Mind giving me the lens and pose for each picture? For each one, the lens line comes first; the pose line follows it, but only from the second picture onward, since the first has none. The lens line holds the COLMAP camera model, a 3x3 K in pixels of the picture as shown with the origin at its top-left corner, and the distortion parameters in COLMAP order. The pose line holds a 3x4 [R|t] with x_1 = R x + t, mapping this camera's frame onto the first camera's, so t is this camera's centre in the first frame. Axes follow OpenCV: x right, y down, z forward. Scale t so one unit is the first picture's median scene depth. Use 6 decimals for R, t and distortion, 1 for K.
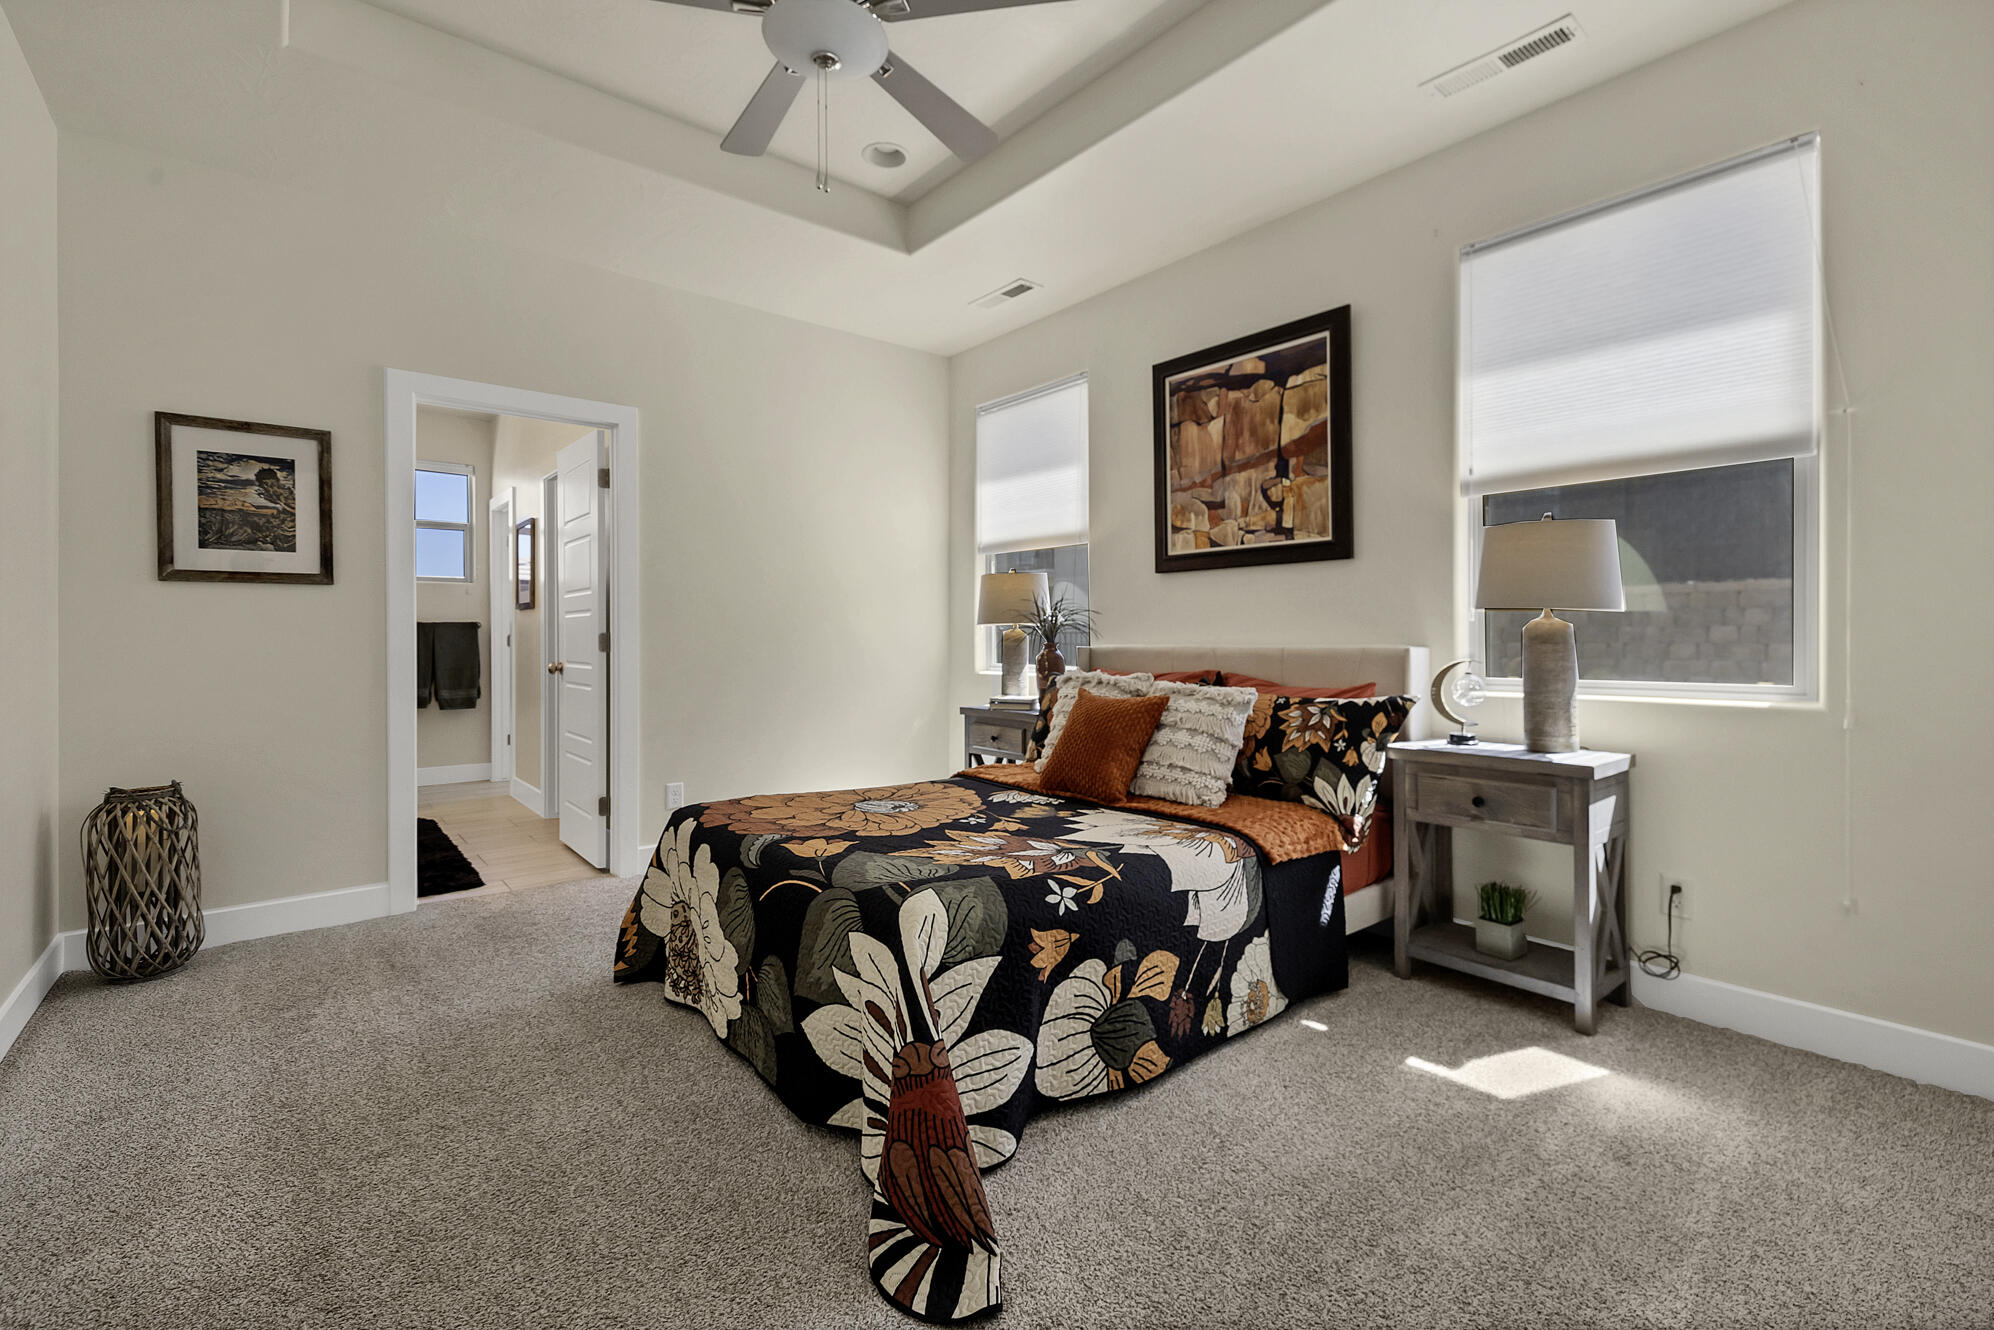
lens RADIAL K [[874.6, 0, 995.2], [0, 874.6, 663.0], [0, 0, 1]] dist [-0.000375, 0.001756]
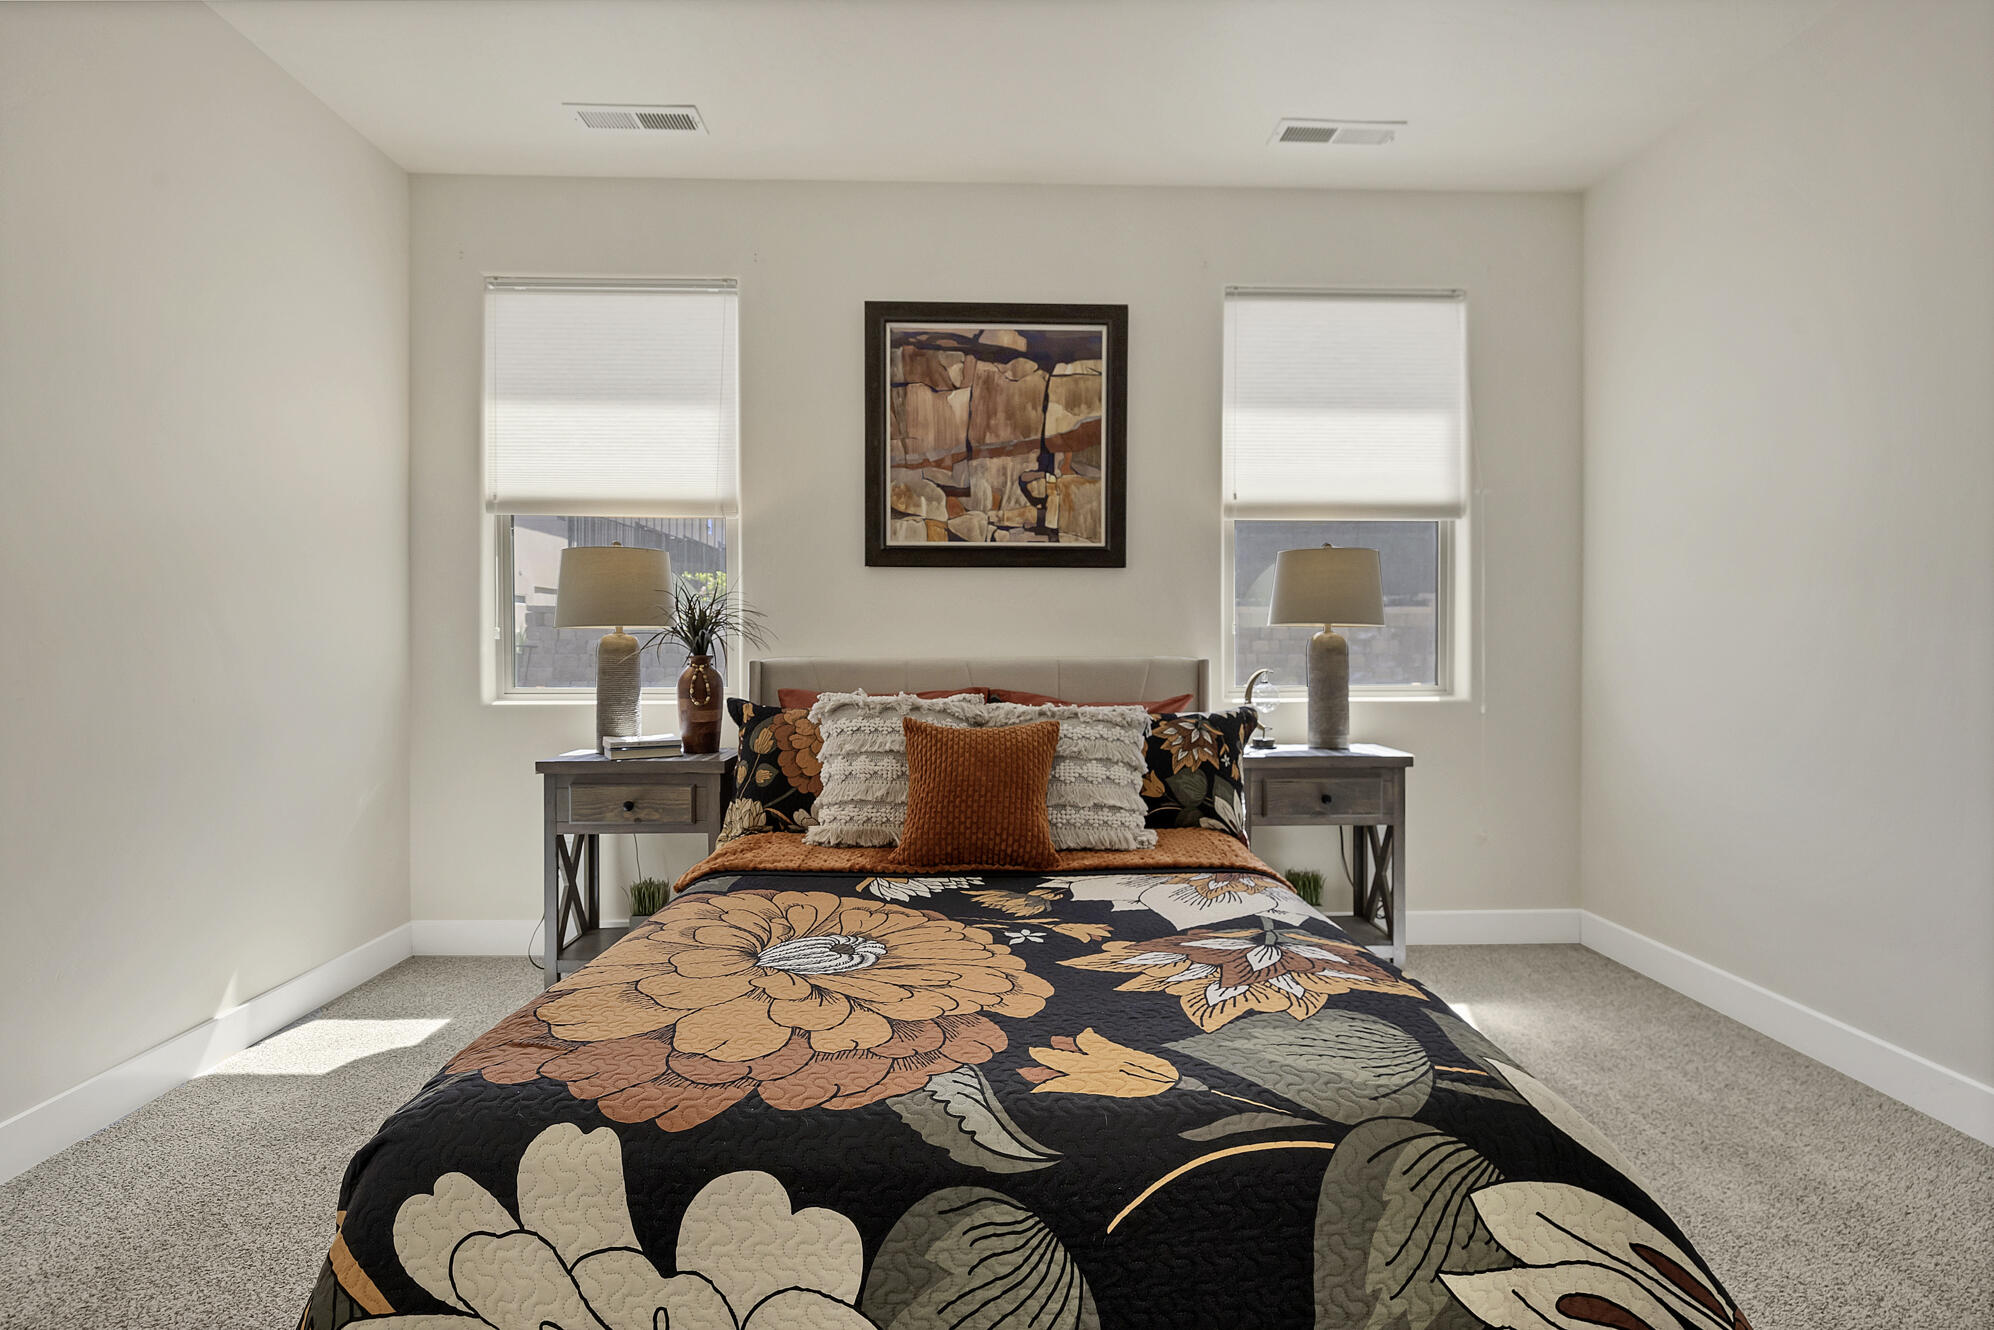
lens RADIAL K [[874.6, 0, 1001.8], [0, 874.6, 659.4], [0, 0, 1]] dist [-0.000375, 0.001756]
pose [[0.604465, -0.004528, 0.796619, -0.418573], [0.023028, 0.999665, -0.011791, -0.008882], [-0.796299, 0.025472, 0.604367, 0.493354]]
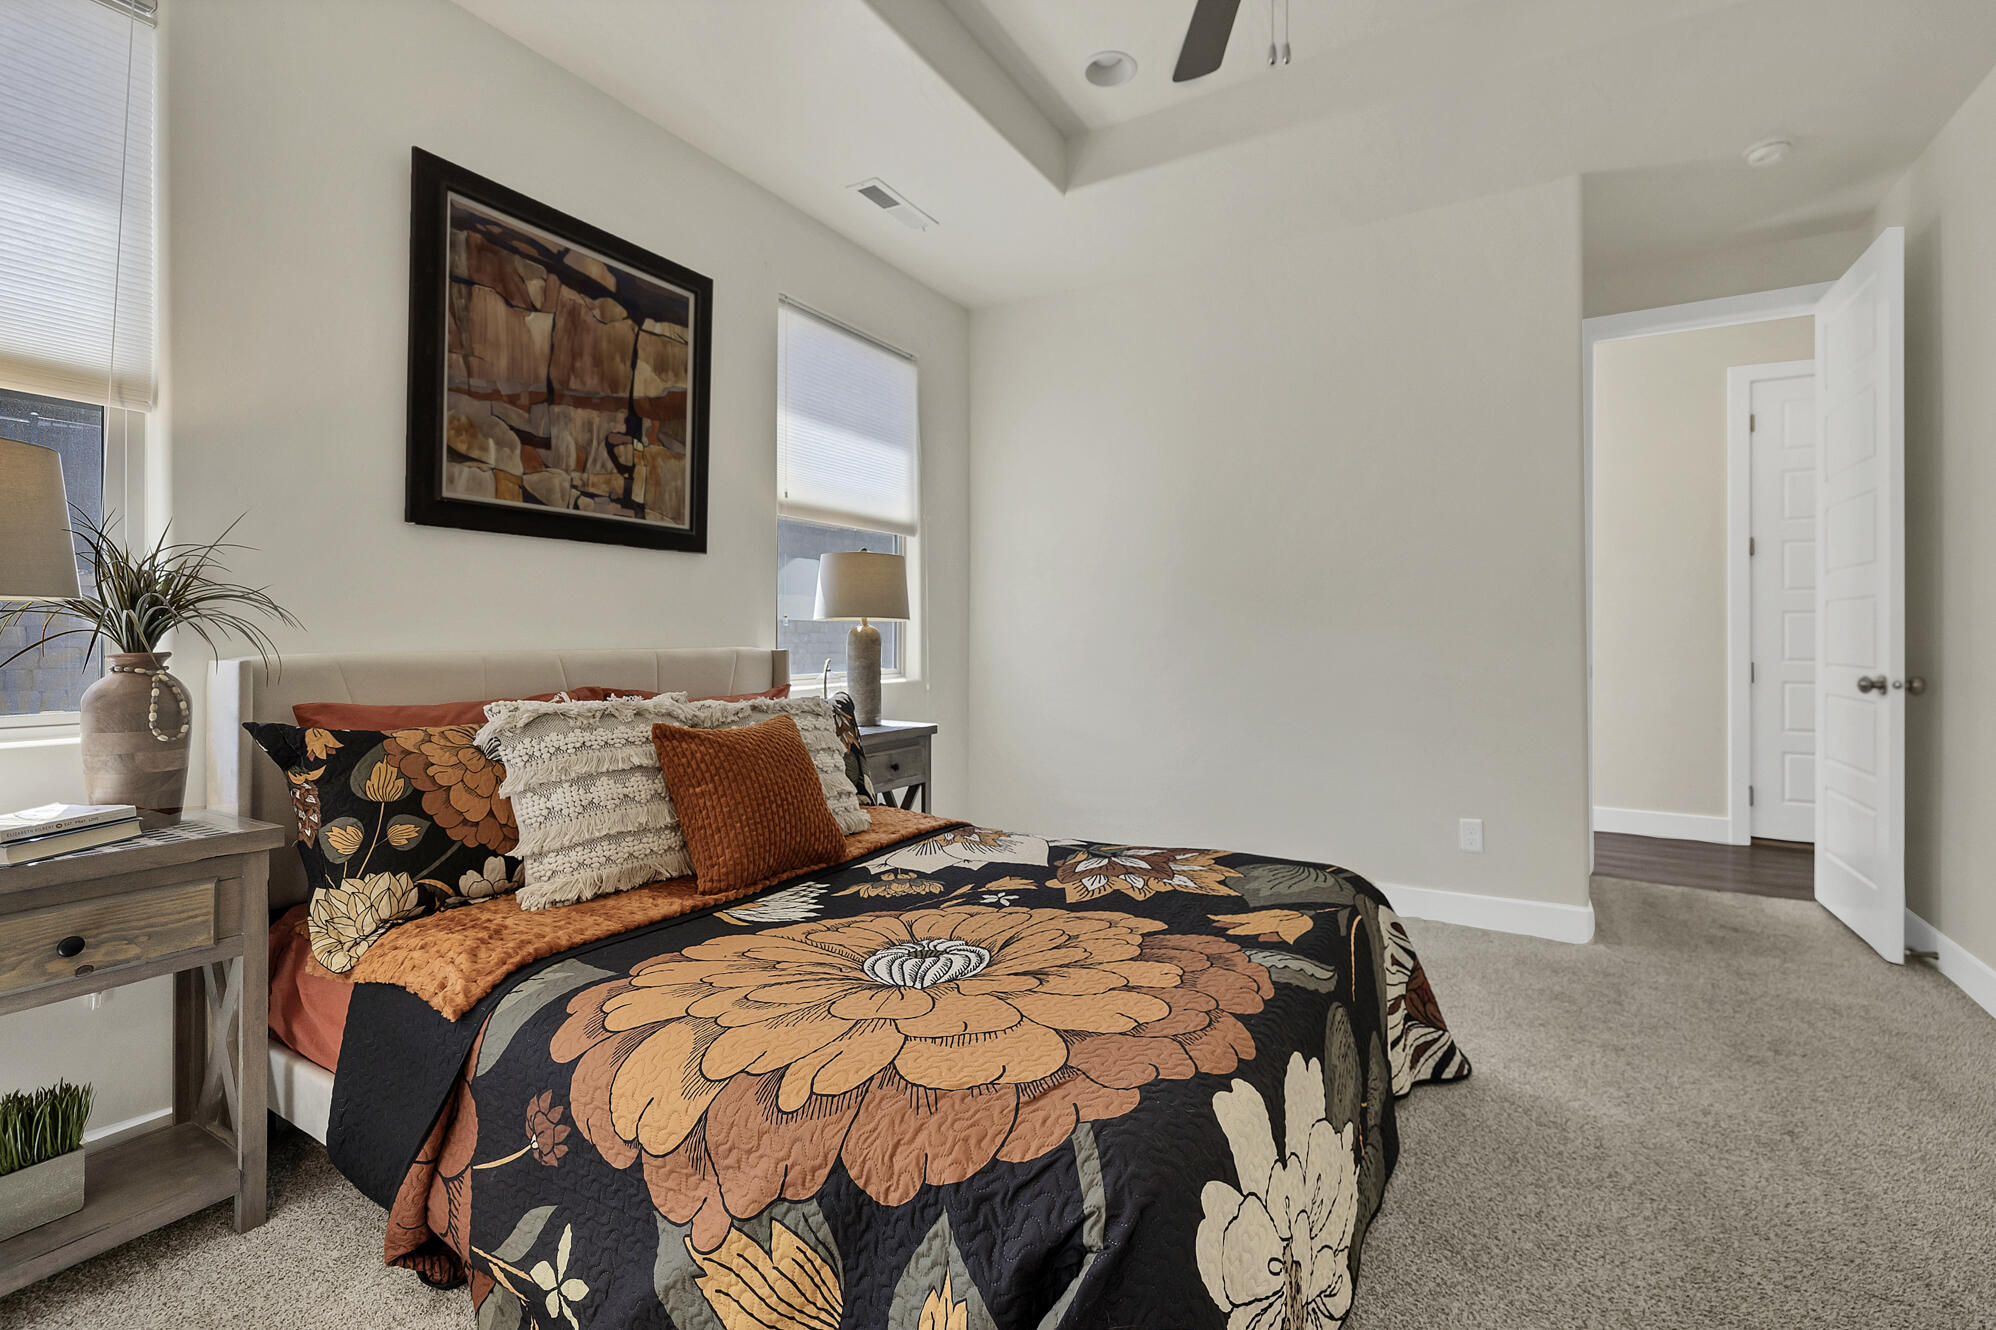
lens RADIAL K [[875.4, 0, 1027.9], [0, 875.4, 645.1], [0, 0, 1]] dist [-0.000375, 0.001756]
pose [[-0.372535, -0.002854, 0.928014, -0.536607], [0.031653, 0.999374, 0.015780, -0.025899], [-0.927478, 0.035252, -0.372211, 0.967193]]
